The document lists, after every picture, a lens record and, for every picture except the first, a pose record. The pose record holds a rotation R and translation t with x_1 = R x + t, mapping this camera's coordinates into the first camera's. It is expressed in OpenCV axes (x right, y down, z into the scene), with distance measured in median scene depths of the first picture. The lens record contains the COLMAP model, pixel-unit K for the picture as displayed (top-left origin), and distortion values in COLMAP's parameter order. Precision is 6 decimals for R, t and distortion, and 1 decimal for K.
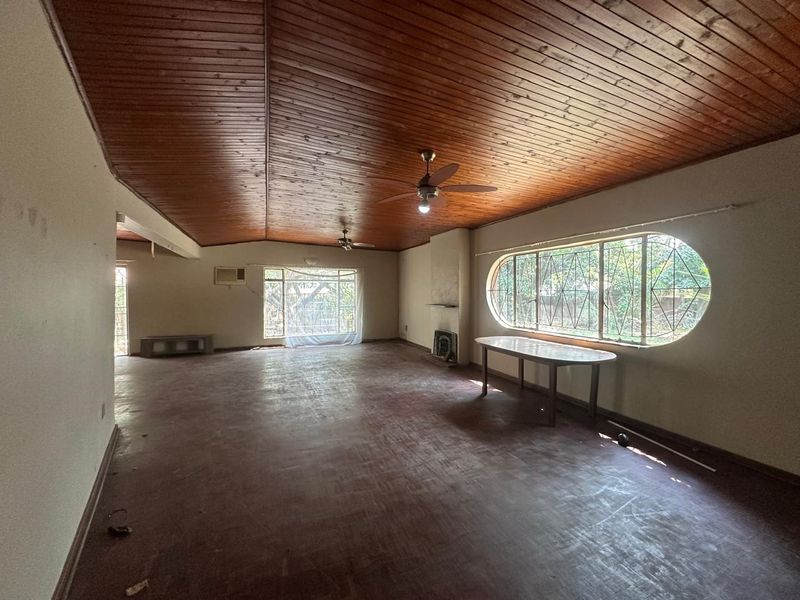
lens RADIAL K [[323.1, 0, 396.0], [0, 323.1, 302.2], [0, 0, 1]] dist [-0.006583, 0.000650]
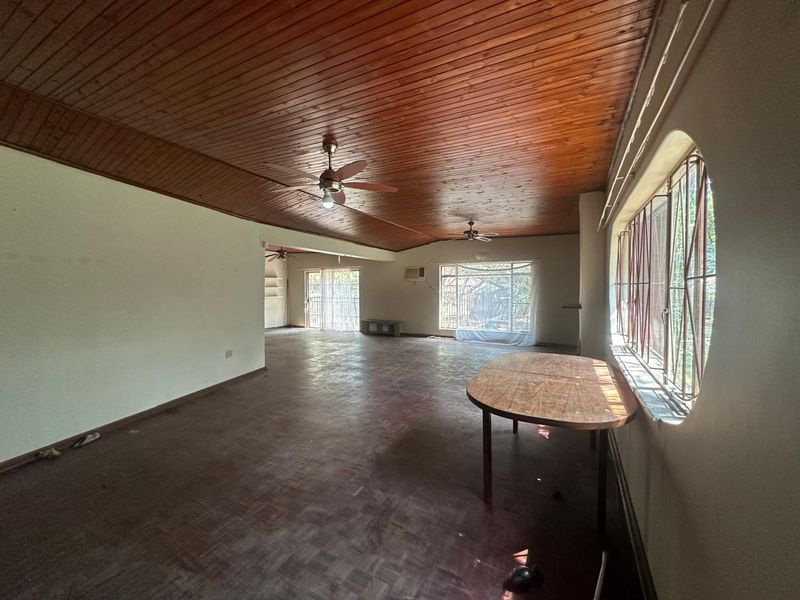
lens RADIAL K [[323.1, 0, 402.8], [0, 323.1, 295.7], [0, 0, 1]] dist [-0.006583, 0.000650]
pose [[0.631292, 0.016632, -0.775367, 0.785941], [-0.019511, 0.999794, 0.005561, -0.012888], [0.775300, 0.011618, 0.631487, 0.429372]]
